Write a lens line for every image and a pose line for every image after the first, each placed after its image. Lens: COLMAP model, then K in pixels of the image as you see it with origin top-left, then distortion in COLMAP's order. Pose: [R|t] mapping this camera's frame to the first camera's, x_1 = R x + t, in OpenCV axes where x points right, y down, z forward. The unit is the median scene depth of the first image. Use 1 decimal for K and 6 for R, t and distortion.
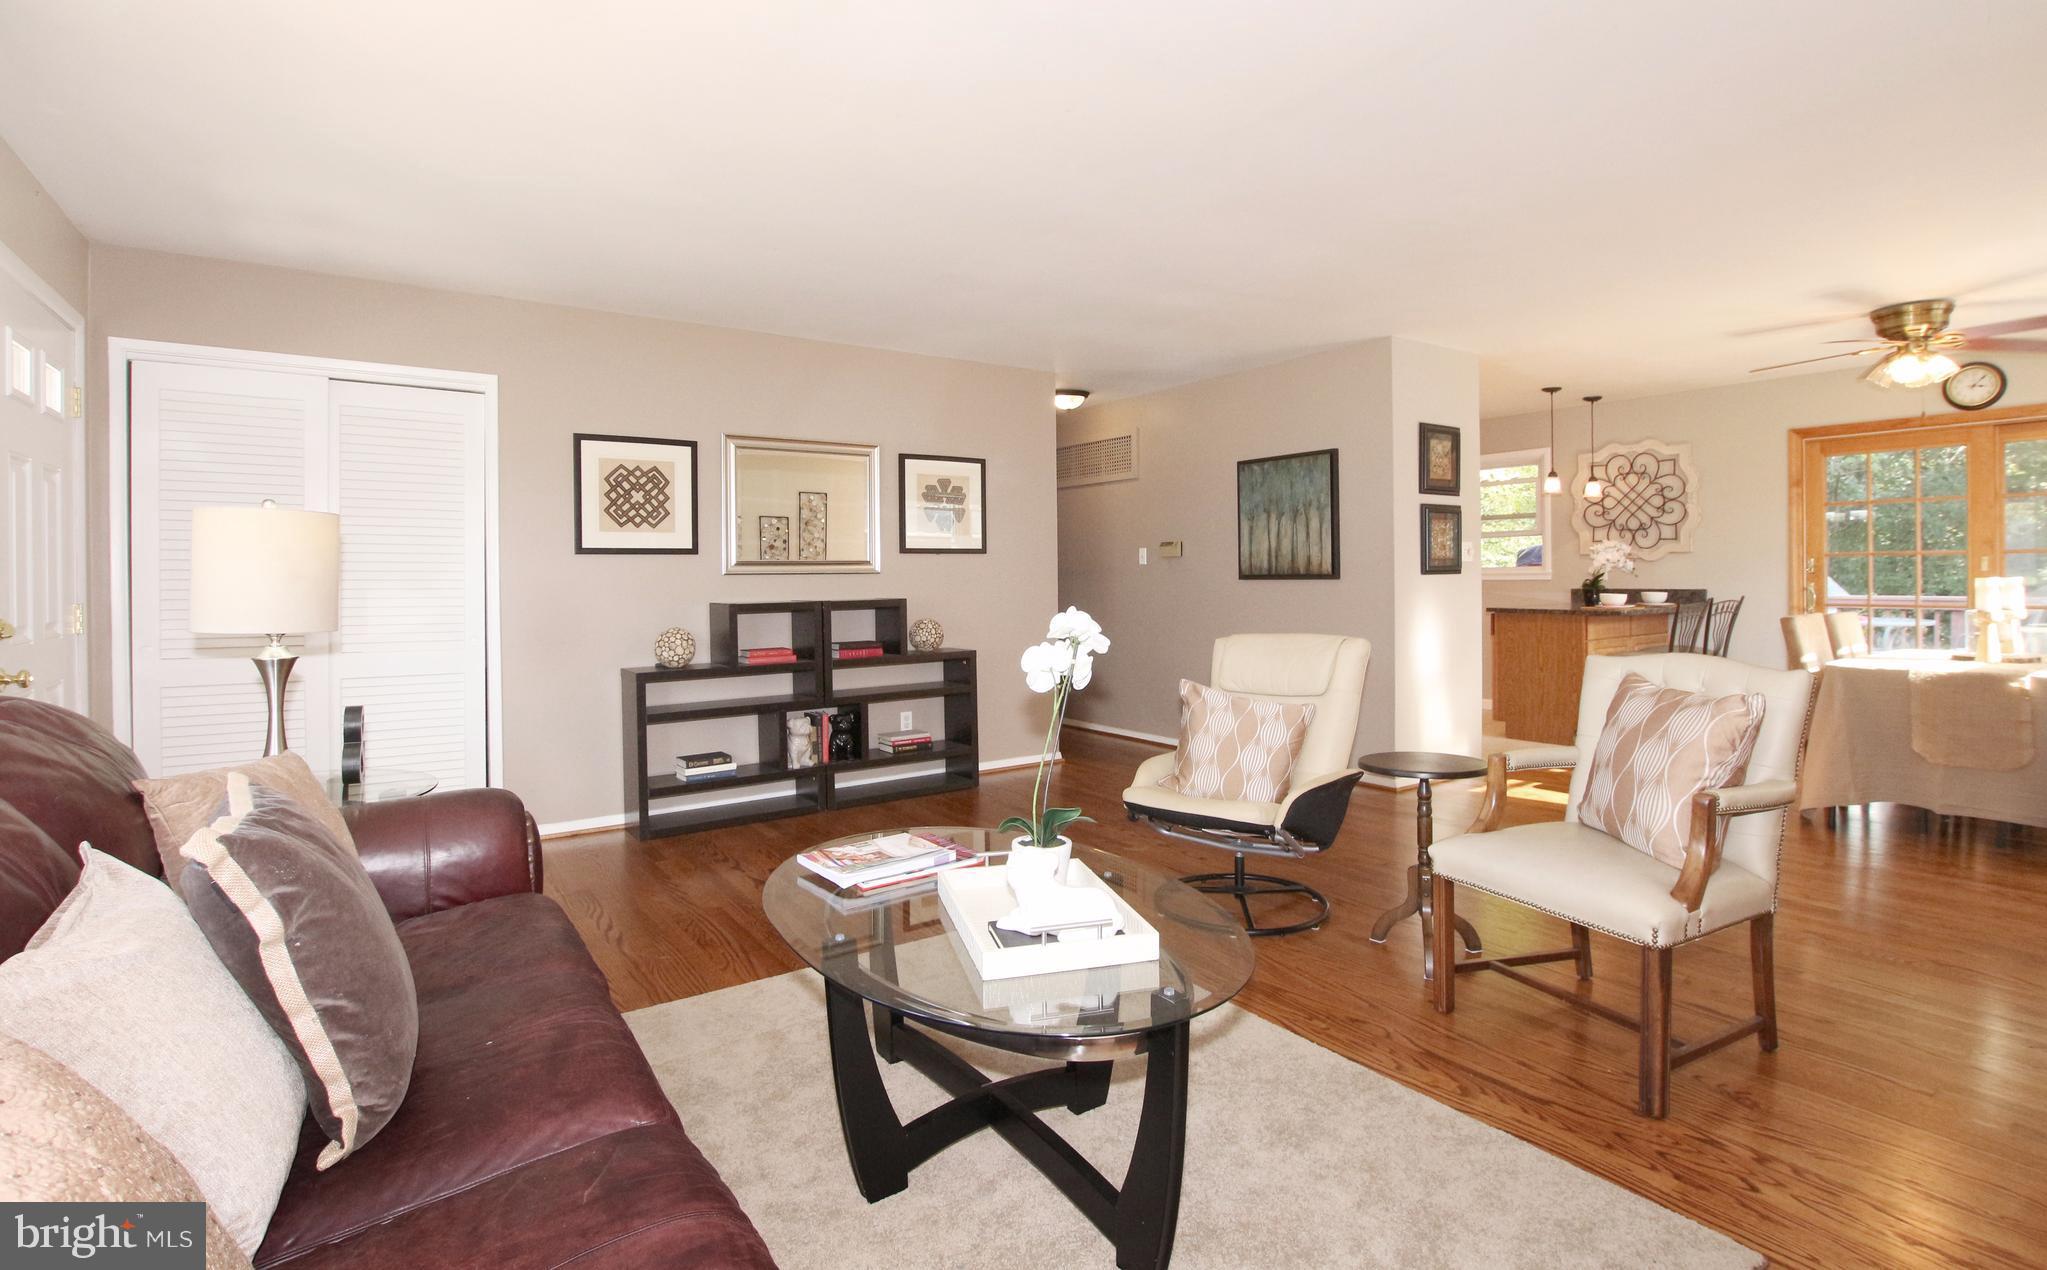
lens RADIAL K [[1031.2, 0, 1028.5], [0, 1031.2, 580.1], [0, 0, 1]] dist [-0.000910, -0.000326]
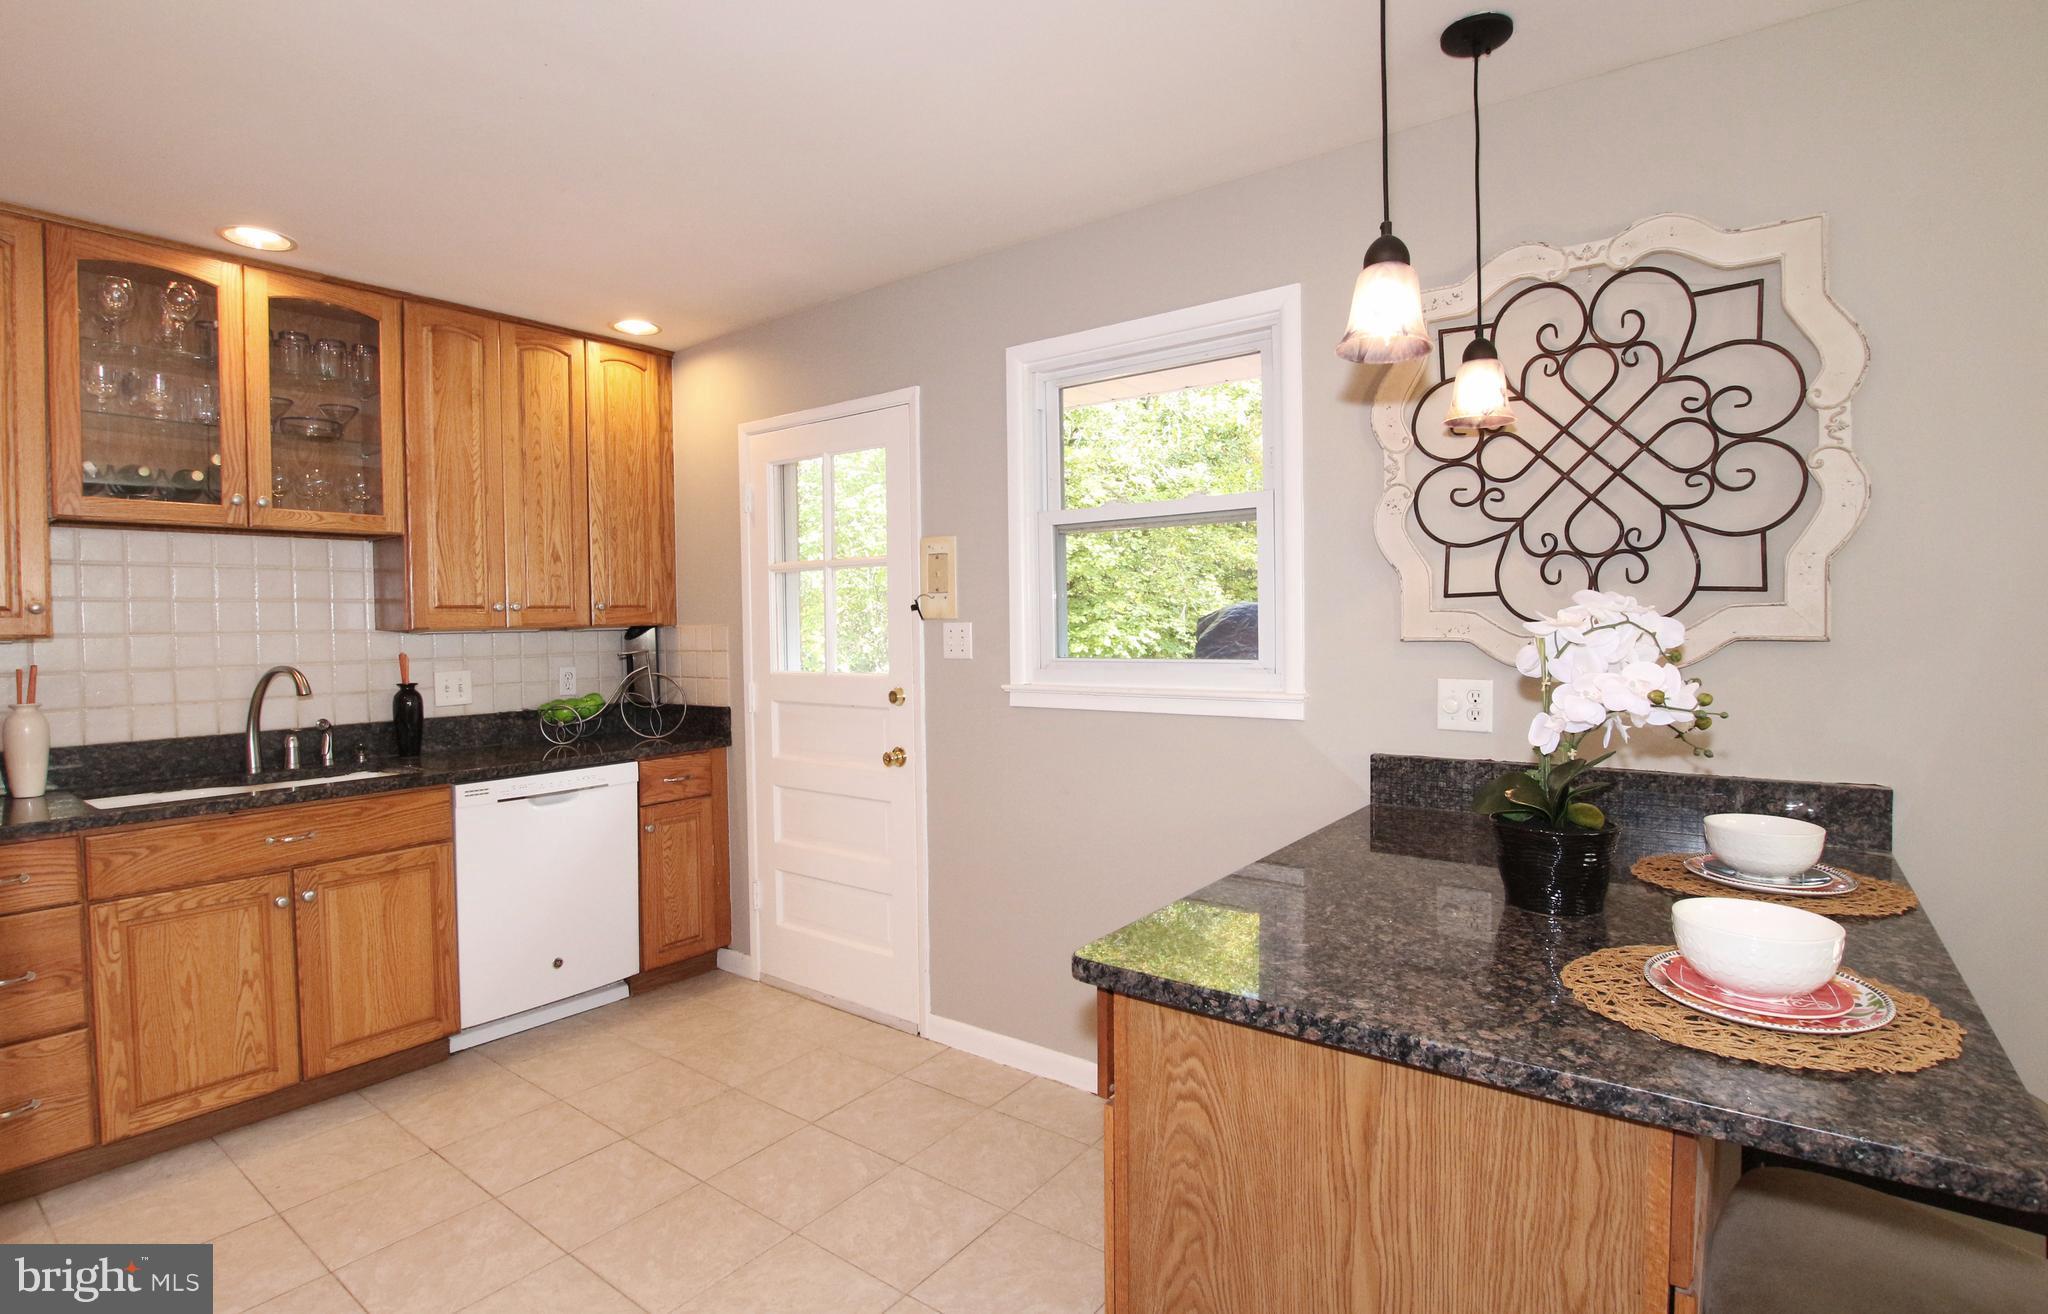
lens RADIAL K [[1048.6, 0, 1020.2], [0, 1048.6, 646.0], [0, 0, 1]] dist [-0.004815, -0.000558]
pose [[0.956225, -0.010207, 0.292453, 0.397426], [0.005830, 0.999858, 0.015835, -0.032759], [-0.292573, -0.013437, 0.956149, 0.861200]]
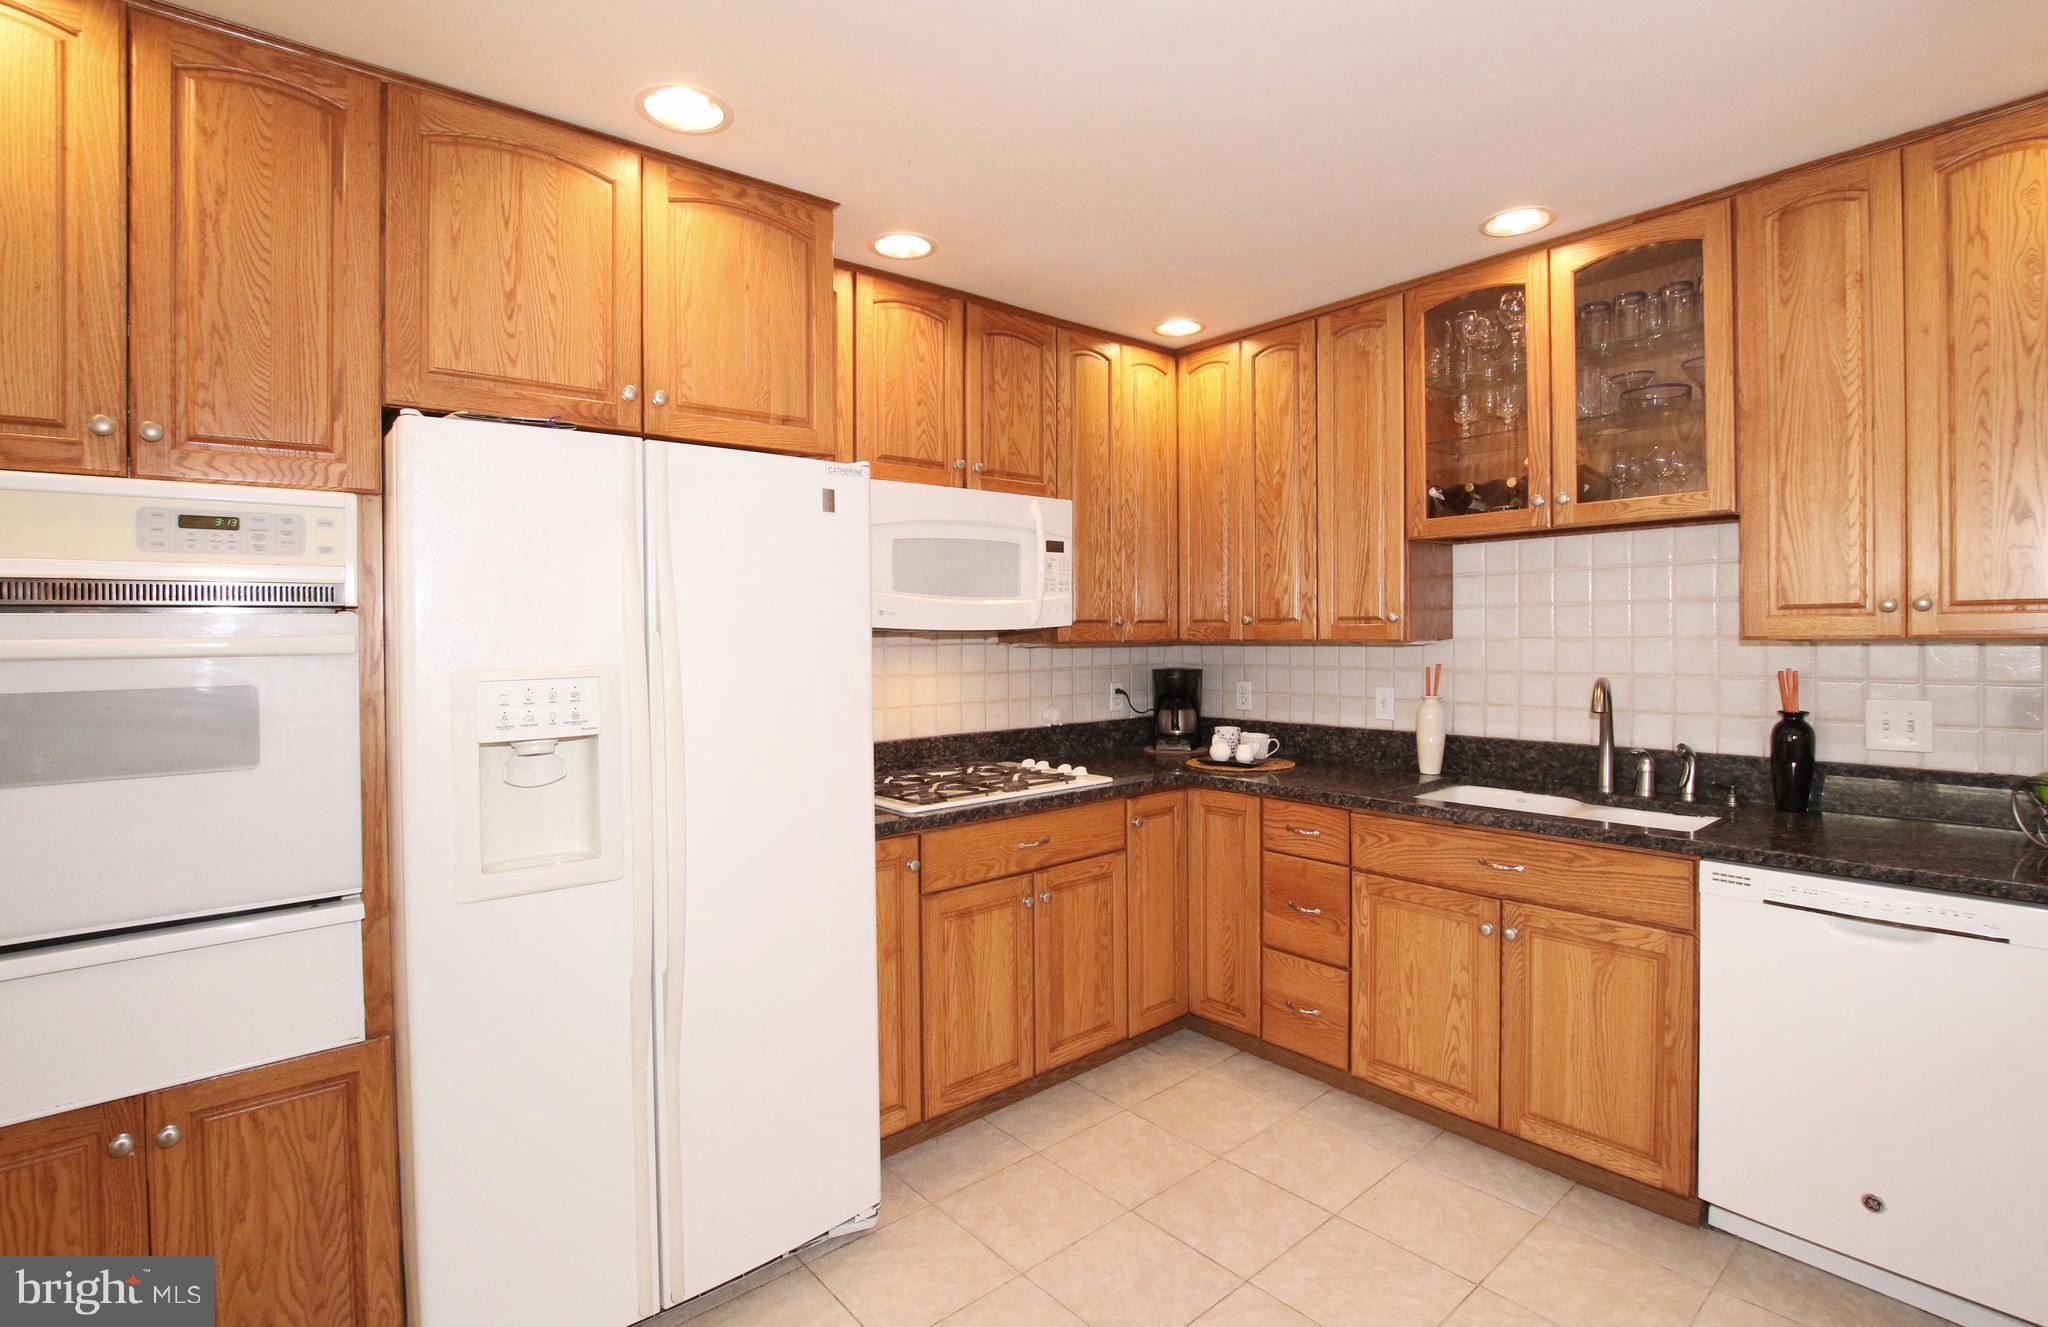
lens RADIAL K [[945.5, 0, 1023.0], [0, 945.5, 637.7], [0, 0, 1]] dist [-0.022650, 0.000040]
pose [[0.085793, 0.016710, -0.996173, 0.568332], [0.009170, 0.999804, 0.017561, -0.042758], [0.996271, -0.010641, 0.085623, 1.139062]]
